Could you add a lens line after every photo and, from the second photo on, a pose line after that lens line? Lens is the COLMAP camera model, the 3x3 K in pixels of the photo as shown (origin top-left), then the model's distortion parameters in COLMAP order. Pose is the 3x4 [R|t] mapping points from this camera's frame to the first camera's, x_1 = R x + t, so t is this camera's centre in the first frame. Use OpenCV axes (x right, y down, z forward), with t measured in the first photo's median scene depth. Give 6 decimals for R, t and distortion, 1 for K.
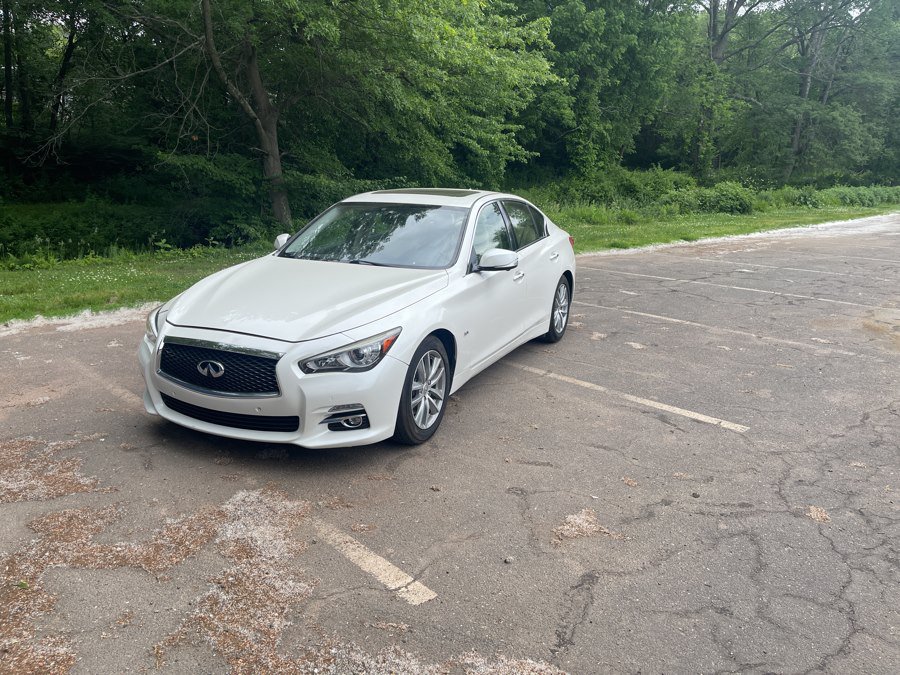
lens RADIAL K [[683.0, 0, 445.4], [0, 683.0, 336.1], [0, 0, 1]] dist [0.075957, -0.107667]
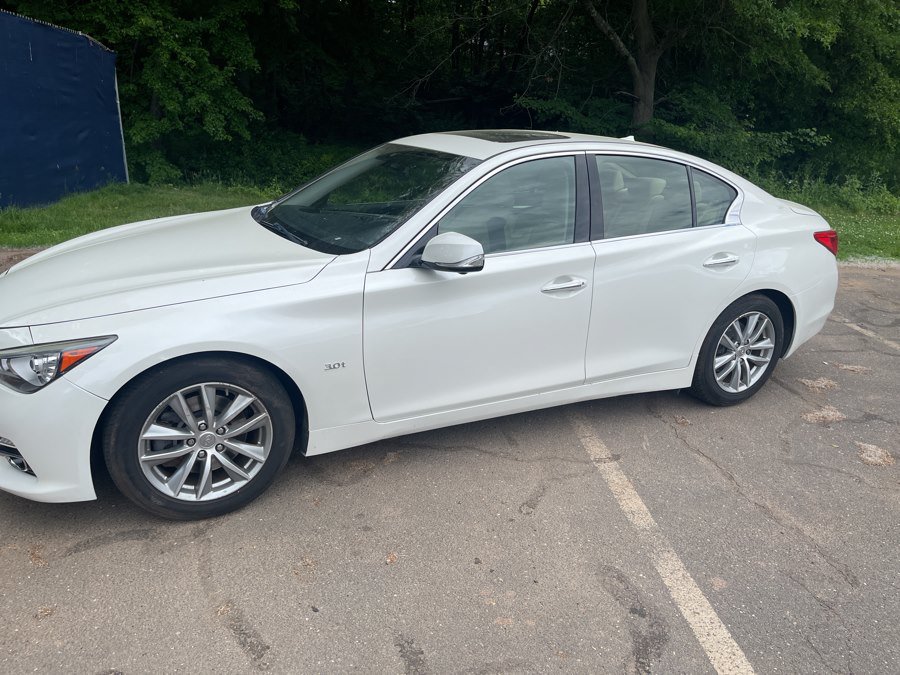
lens RADIAL K [[683.0, 0, 452.3], [0, 683.0, 339.2], [0, 0, 1]] dist [0.075957, -0.107667]
pose [[0.794417, 0.211473, -0.569369, 0.297487], [-0.173587, 0.977380, 0.120817, -0.077657], [0.582040, 0.002856, 0.813155, 0.377276]]
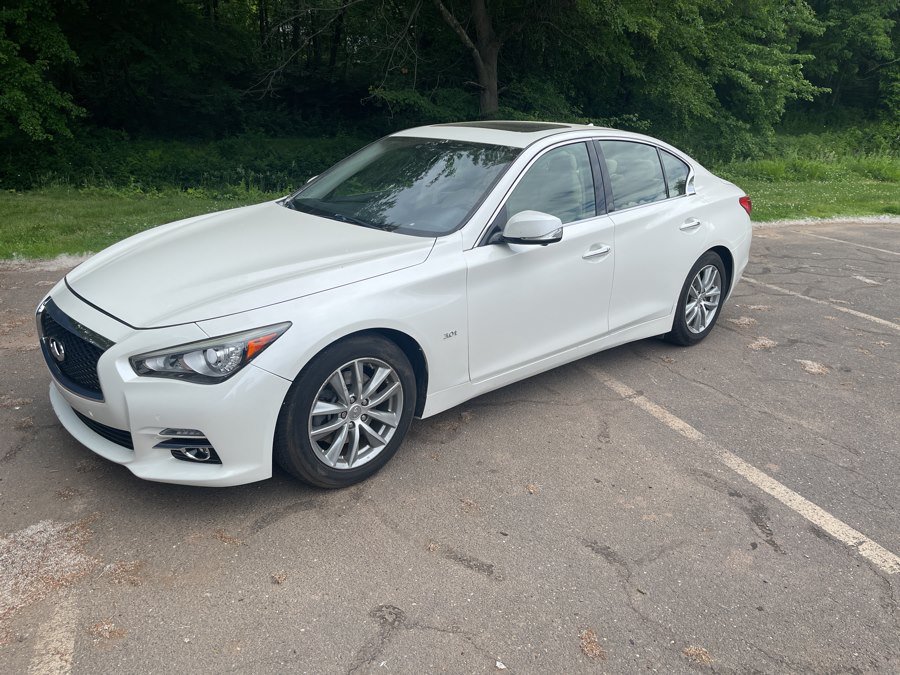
lens RADIAL K [[683.0, 0, 453.8], [0, 683.0, 335.1], [0, 0, 1]] dist [0.075957, -0.107667]
pose [[0.928854, 0.126179, -0.348294, 0.179349], [-0.098874, 0.990539, 0.095166, -0.045373], [0.357006, -0.053958, 0.932542, 0.241927]]
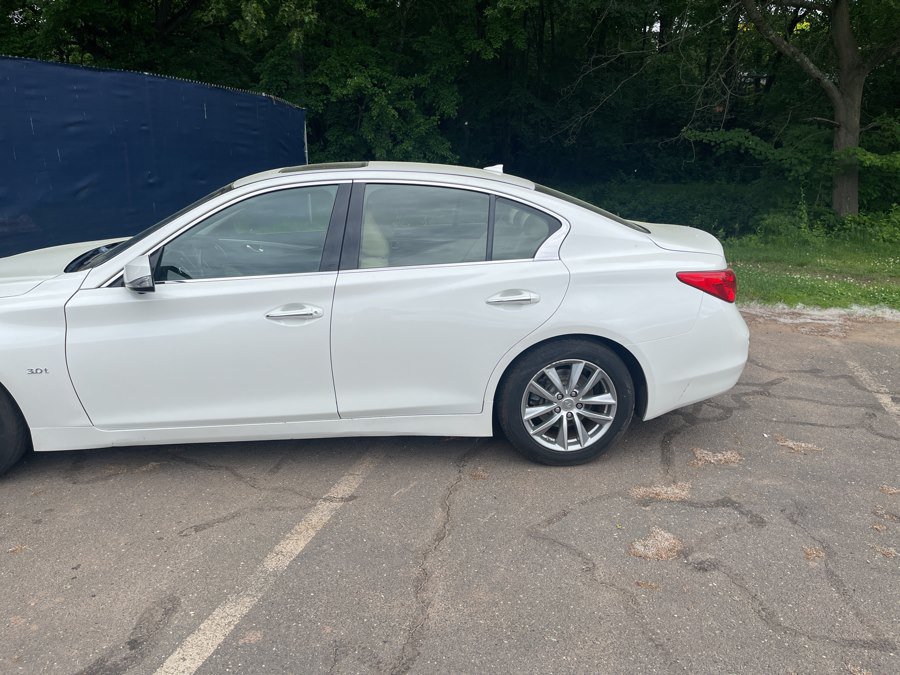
lens RADIAL K [[683.0, 0, 451.6], [0, 683.0, 335.2], [0, 0, 1]] dist [0.075957, -0.107667]
pose [[0.512914, 0.218157, -0.830257, 0.523573], [-0.200241, 0.970894, 0.131407, -0.137311], [0.834759, 0.098851, 0.541669, 0.639491]]
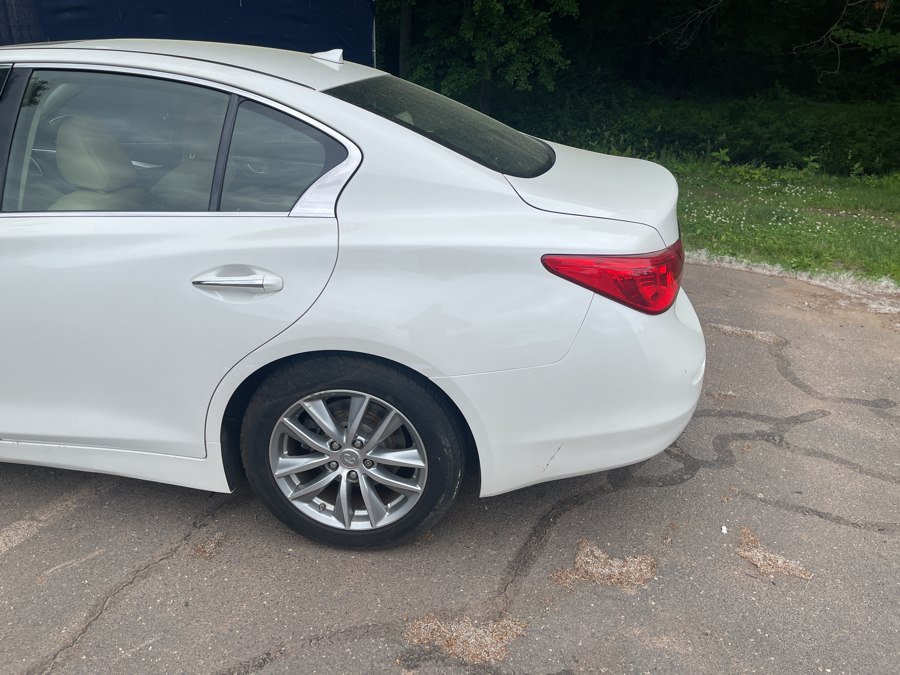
lens RADIAL K [[683.0, 0, 444.2], [0, 683.0, 339.4], [0, 0, 1]] dist [0.075957, -0.107667]
pose [[0.318911, 0.362492, -0.875726, 0.423201], [-0.242519, 0.924421, 0.294331, -0.187787], [0.916232, 0.118515, 0.382719, 0.901712]]
